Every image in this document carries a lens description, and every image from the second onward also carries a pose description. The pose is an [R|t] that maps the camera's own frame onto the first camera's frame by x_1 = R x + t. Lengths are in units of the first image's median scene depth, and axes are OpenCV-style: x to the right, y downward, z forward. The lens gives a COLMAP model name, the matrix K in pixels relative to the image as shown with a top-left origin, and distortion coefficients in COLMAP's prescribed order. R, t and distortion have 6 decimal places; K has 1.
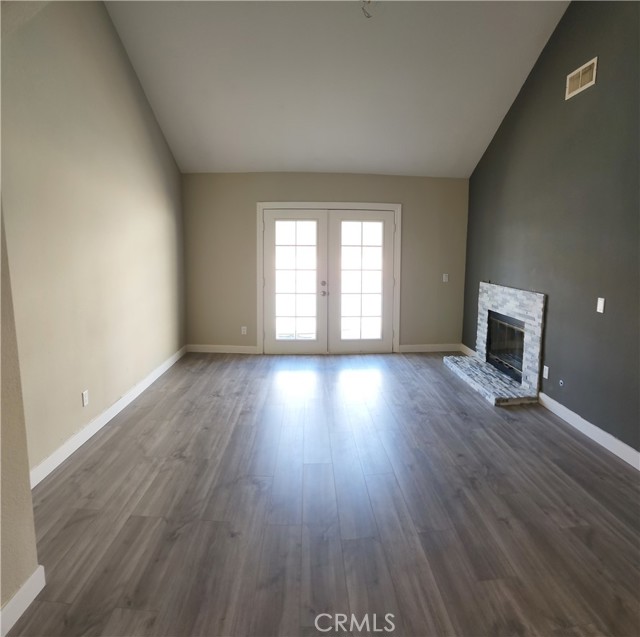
lens RADIAL K [[476.1, 0, 319.0], [0, 476.1, 290.3], [0, 0, 1]] dist [0.001530, 0.131030]
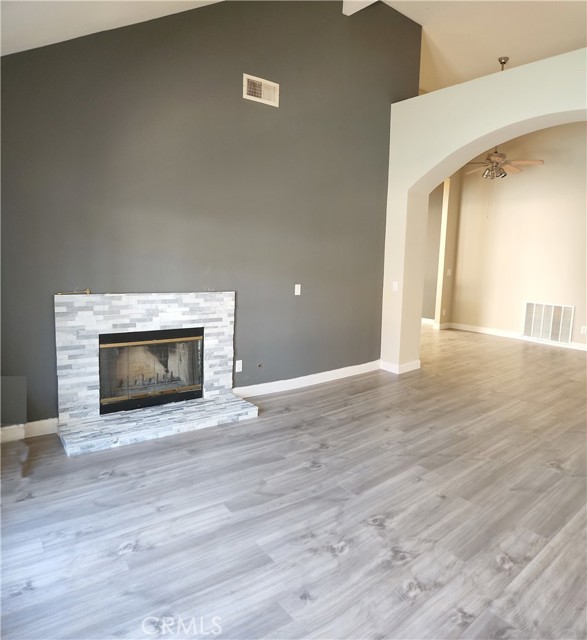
lens RADIAL K [[464.6, 0, 293.5], [0, 464.6, 320.0], [0, 0, 1]] dist [-0.122529, 0.063072]
pose [[-0.637700, -0.148211, 0.755891, -0.316466], [0.014426, 0.978845, 0.204096, -0.118182], [-0.770149, 0.141057, -0.622071, 1.403821]]
